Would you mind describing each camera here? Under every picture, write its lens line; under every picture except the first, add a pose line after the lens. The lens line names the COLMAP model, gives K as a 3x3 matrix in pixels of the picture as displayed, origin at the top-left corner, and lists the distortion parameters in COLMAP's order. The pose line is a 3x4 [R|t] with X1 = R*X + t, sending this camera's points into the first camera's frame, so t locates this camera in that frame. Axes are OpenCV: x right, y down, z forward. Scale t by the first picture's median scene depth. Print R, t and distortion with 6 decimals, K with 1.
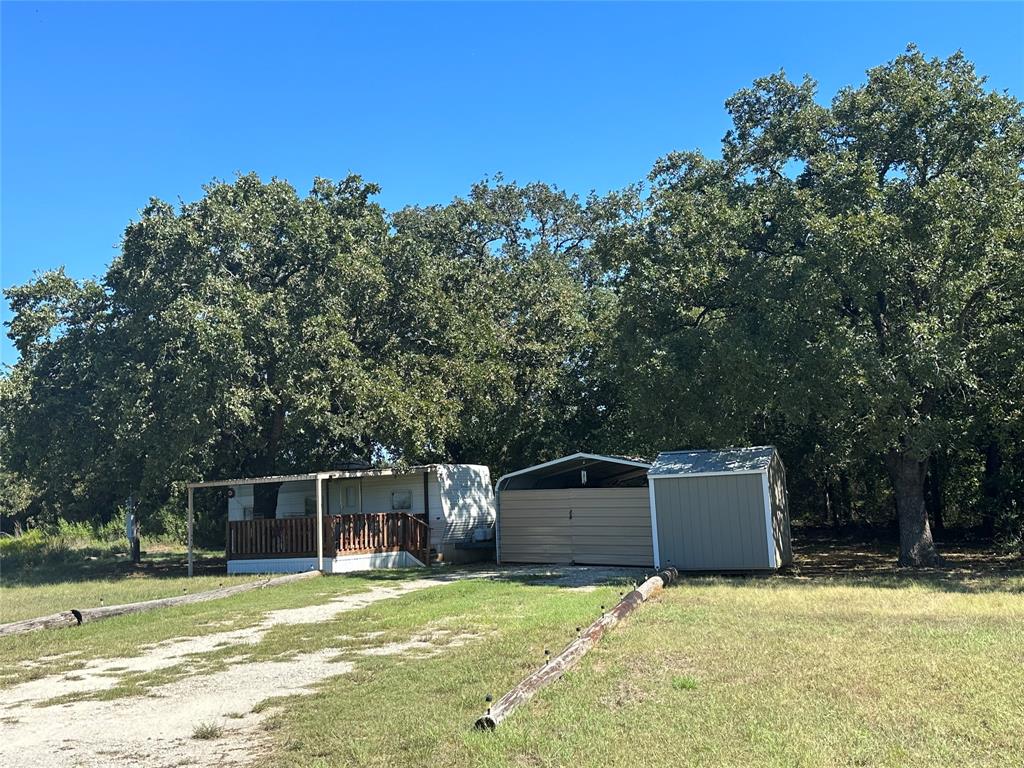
lens RADIAL K [[1041.4, 0, 511.8], [0, 1041.4, 376.2], [0, 0, 1]] dist [0.077611, 0.000000]
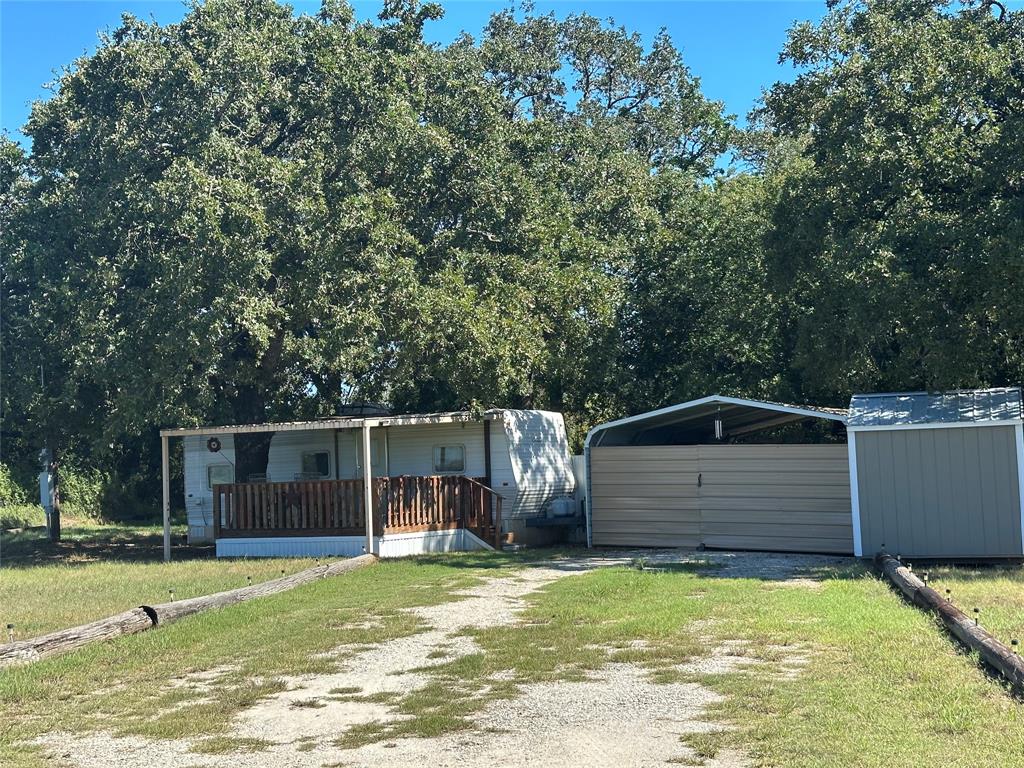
lens RADIAL K [[1426.5, 0, 512.1], [0, 1426.5, 393.5], [0, 0, 1]] dist [0.080106, 0.000000]
pose [[0.998290, 0.012510, 0.057097, -0.134485], [-0.016452, 0.997474, 0.069103, 0.007054], [-0.056088, -0.069924, 0.995974, 0.031907]]
